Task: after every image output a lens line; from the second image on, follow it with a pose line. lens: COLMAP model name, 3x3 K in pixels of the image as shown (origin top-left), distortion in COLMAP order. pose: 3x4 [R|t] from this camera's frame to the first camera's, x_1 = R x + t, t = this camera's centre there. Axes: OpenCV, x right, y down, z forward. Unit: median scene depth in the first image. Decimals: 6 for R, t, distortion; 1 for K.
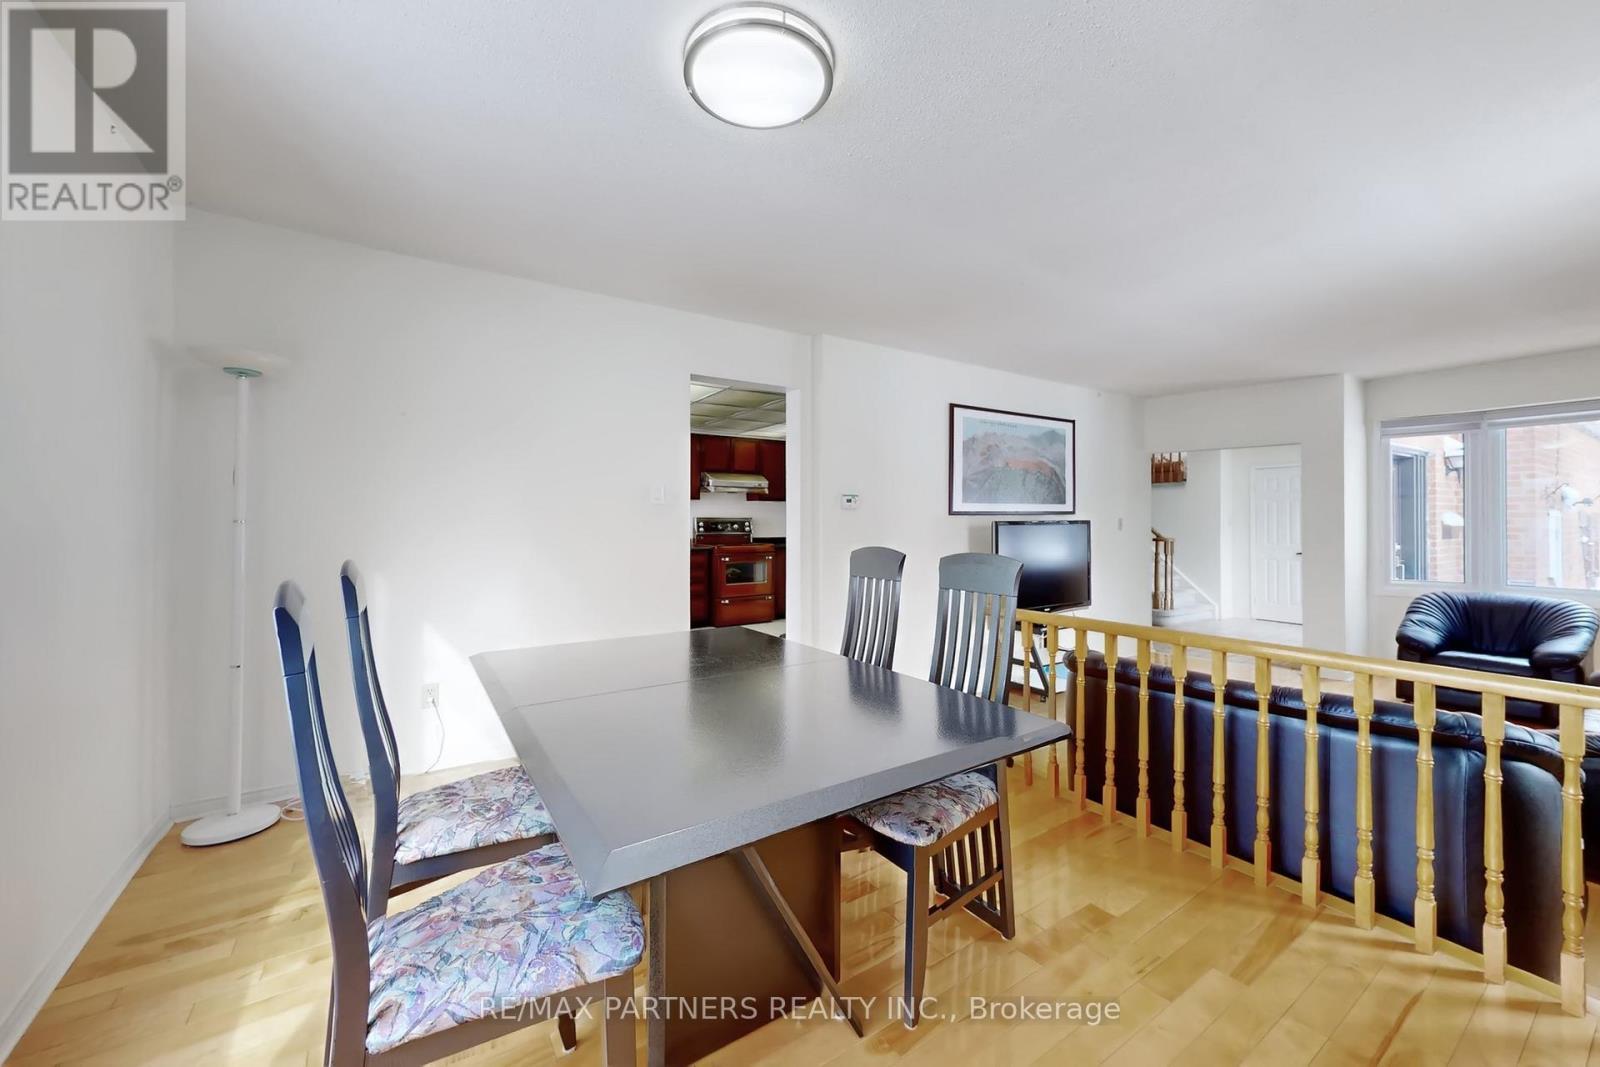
lens RADIAL K [[604.9, 0, 794.4], [0, 604.9, 522.1], [0, 0, 1]] dist [0.001153, 0.000696]
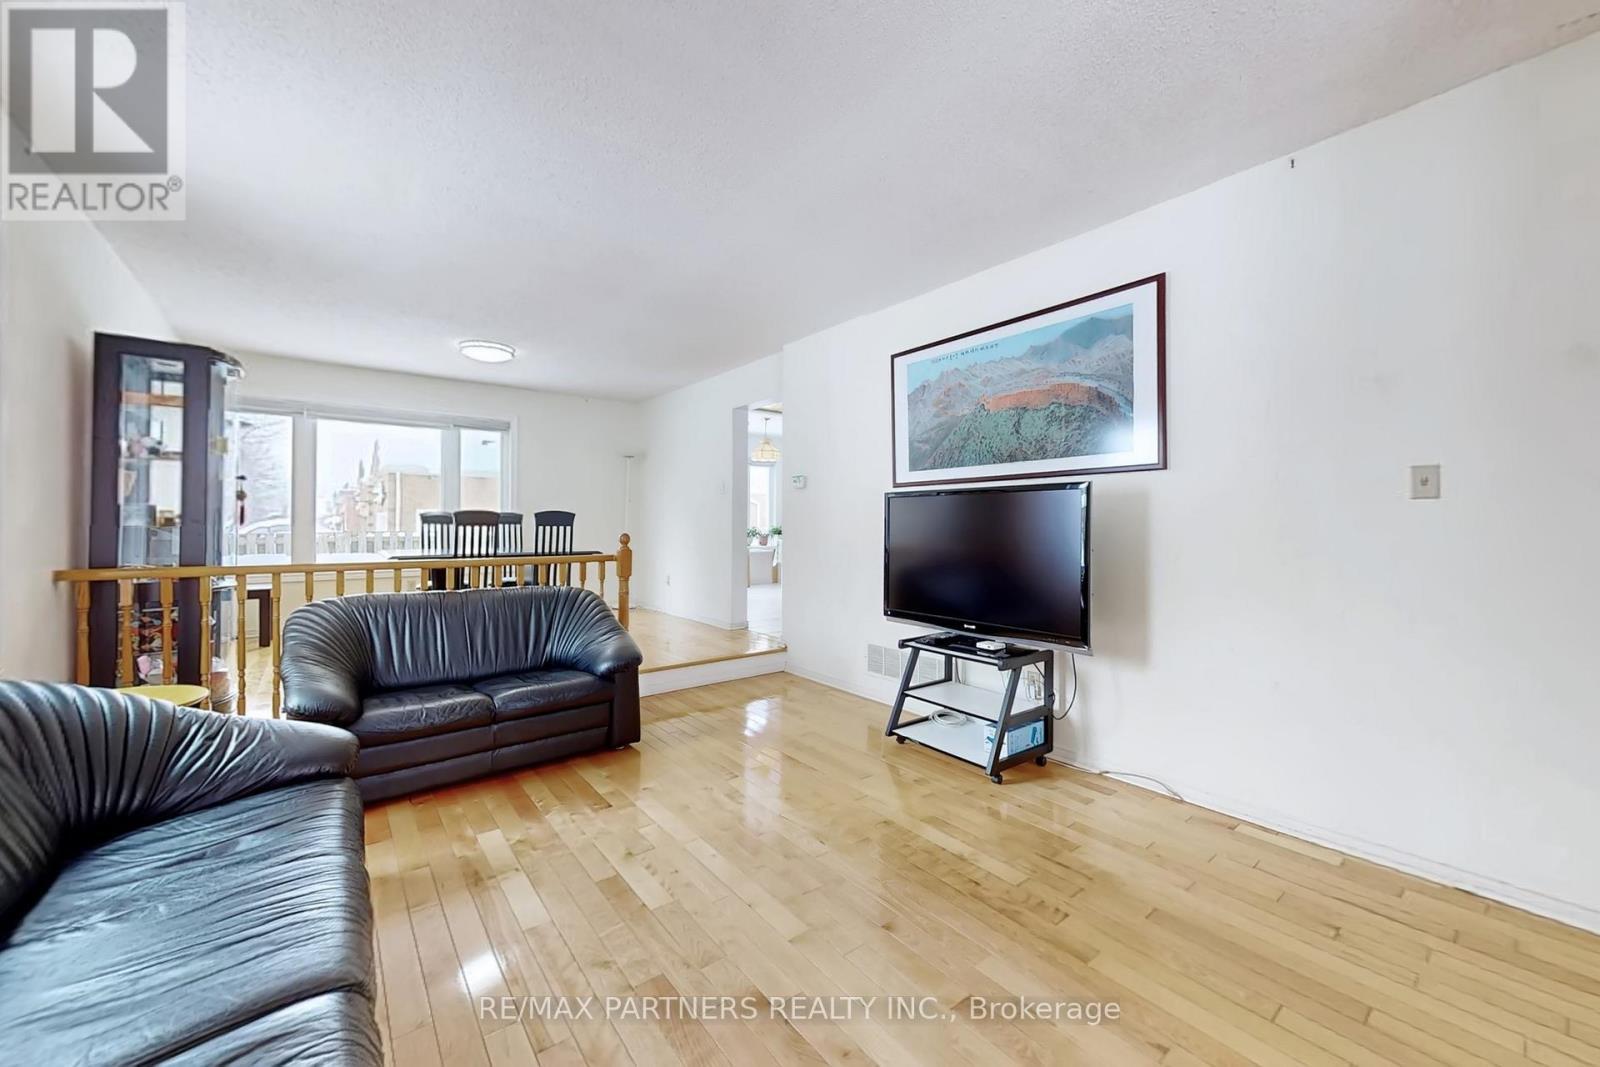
lens RADIAL K [[604.9, 0, 801.8], [0, 604.9, 523.4], [0, 0, 1]] dist [0.001153, 0.000696]
pose [[0.095473, 0.004503, -0.995422, 1.031724], [-0.005766, 0.999975, 0.003971, 0.033544], [0.995415, 0.005361, 0.095497, 0.757668]]
